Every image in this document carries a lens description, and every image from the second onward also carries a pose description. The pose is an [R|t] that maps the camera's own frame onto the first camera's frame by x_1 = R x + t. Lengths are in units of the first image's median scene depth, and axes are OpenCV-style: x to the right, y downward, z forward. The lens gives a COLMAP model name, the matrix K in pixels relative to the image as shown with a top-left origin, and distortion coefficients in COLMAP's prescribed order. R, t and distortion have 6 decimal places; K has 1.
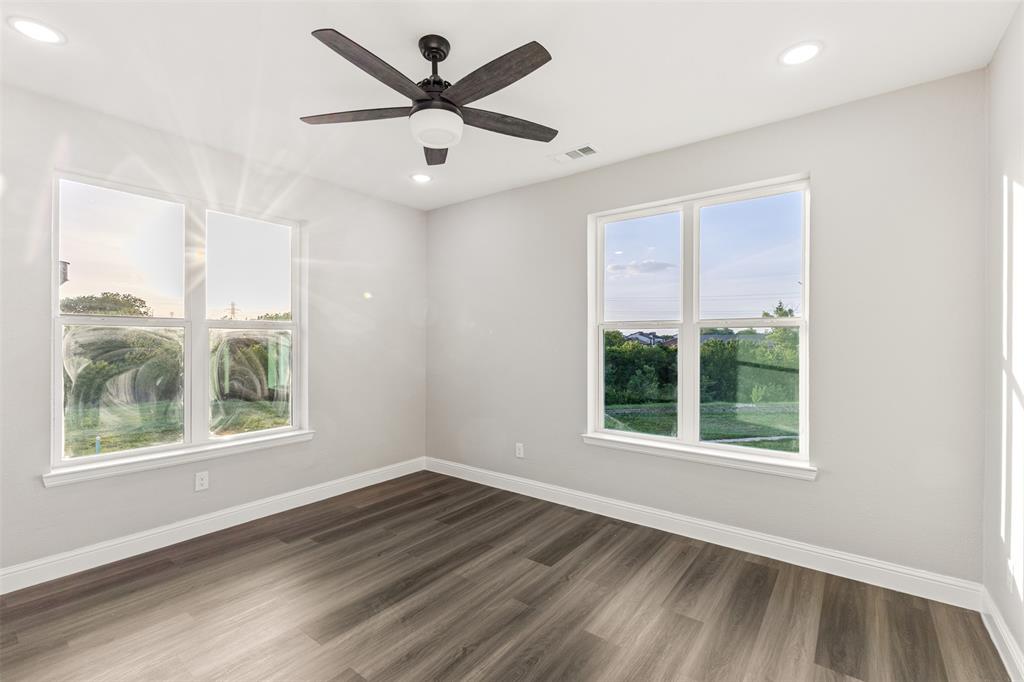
lens RADIAL K [[445.4, 0, 508.5], [0, 445.4, 343.7], [0, 0, 1]] dist [-0.002873, -0.000387]
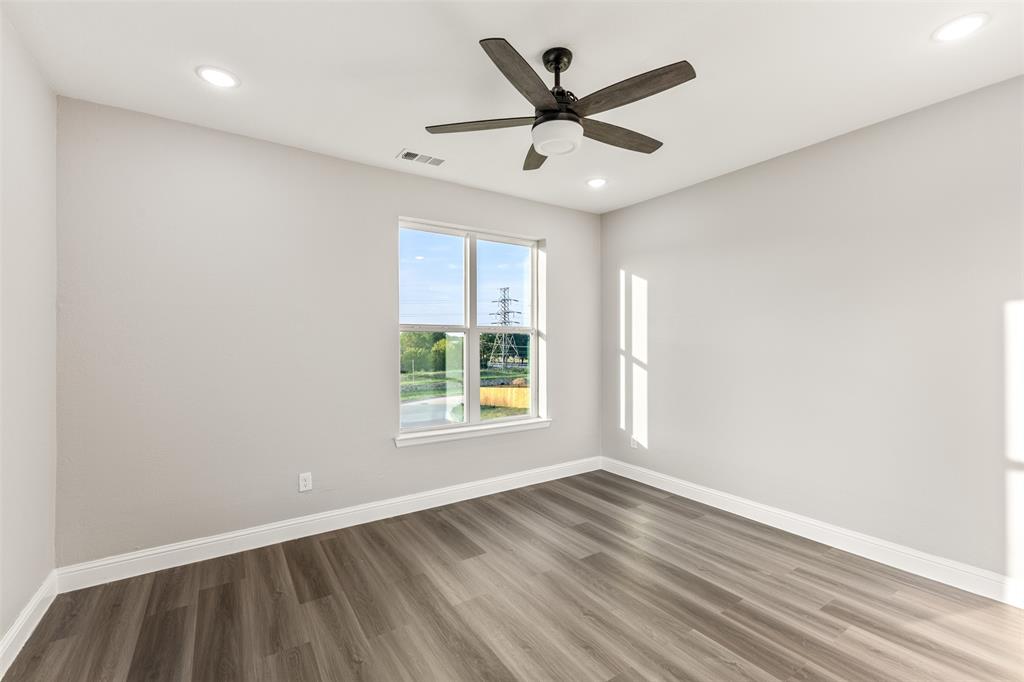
lens RADIAL K [[445.4, 0, 508.5], [0, 445.4, 343.7], [0, 0, 1]] dist [-0.002873, -0.000387]
pose [[0.319239, -0.008306, 0.947638, -0.794751], [0.011323, 0.999924, 0.004949, -0.009010], [-0.947606, 0.009150, 0.319309, 0.525538]]
